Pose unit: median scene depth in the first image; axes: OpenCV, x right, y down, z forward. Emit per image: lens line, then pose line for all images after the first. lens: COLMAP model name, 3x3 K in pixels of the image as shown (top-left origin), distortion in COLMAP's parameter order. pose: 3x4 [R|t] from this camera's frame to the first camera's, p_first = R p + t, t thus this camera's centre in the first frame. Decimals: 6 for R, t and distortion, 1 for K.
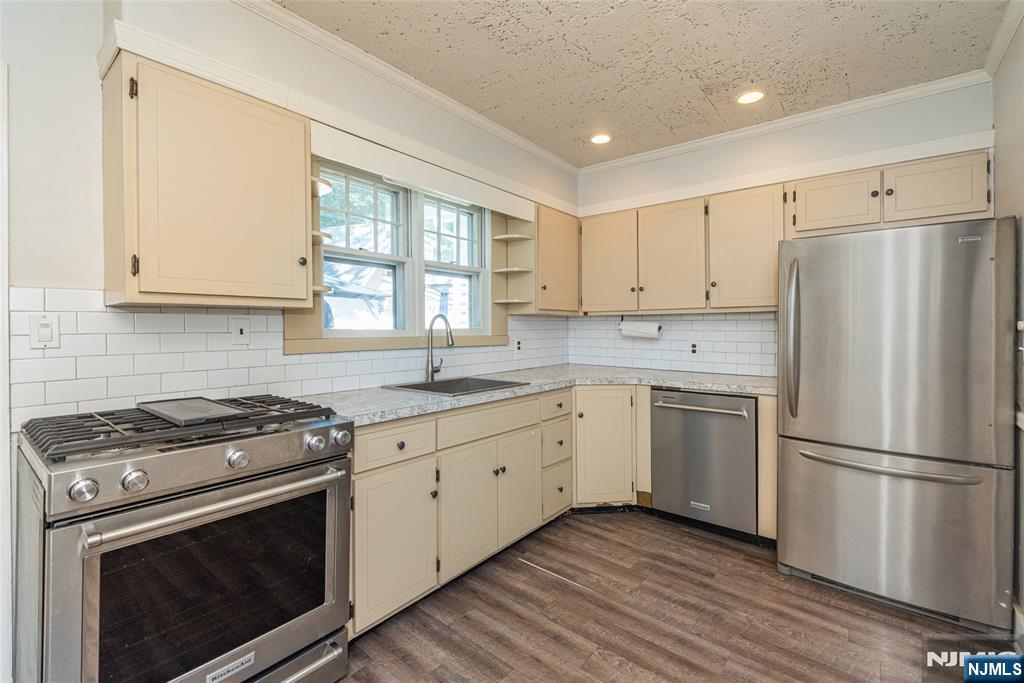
lens RADIAL K [[457.3, 0, 496.9], [0, 457.3, 328.4], [0, 0, 1]] dist [-0.001843, -0.001175]
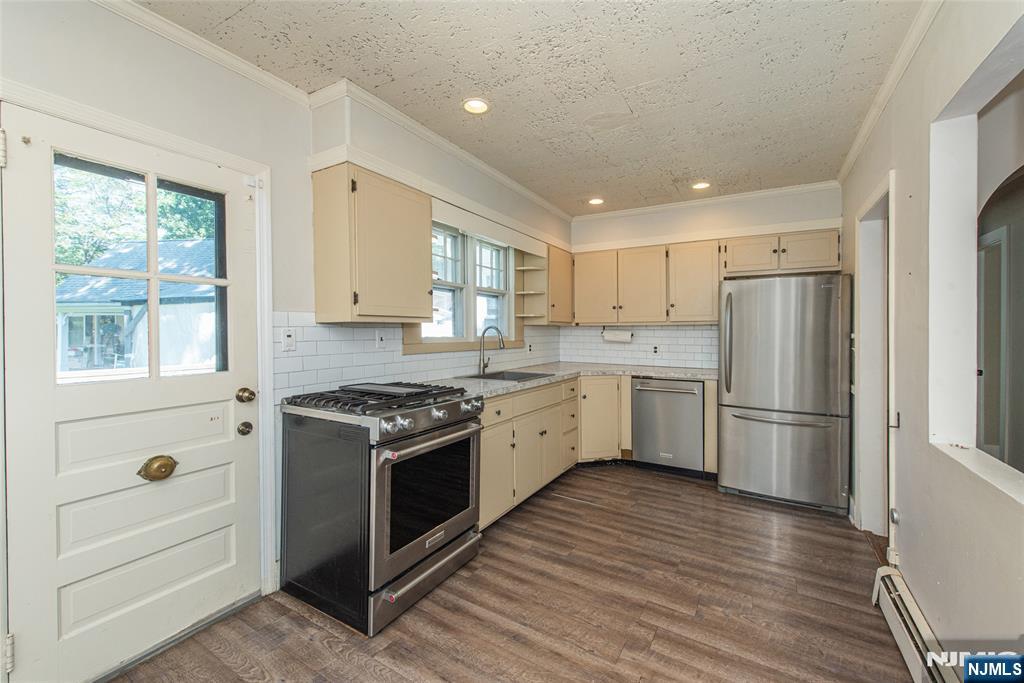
lens RADIAL K [[418.7, 0, 498.0], [0, 418.7, 333.9], [0, 0, 1]] dist [-0.000545, 0.000040]
pose [[0.992106, 0.000900, 0.125399, -0.262239], [-0.001334, 0.999993, 0.003376, -0.010613], [-0.125395, -0.003516, 0.992101, -0.273865]]
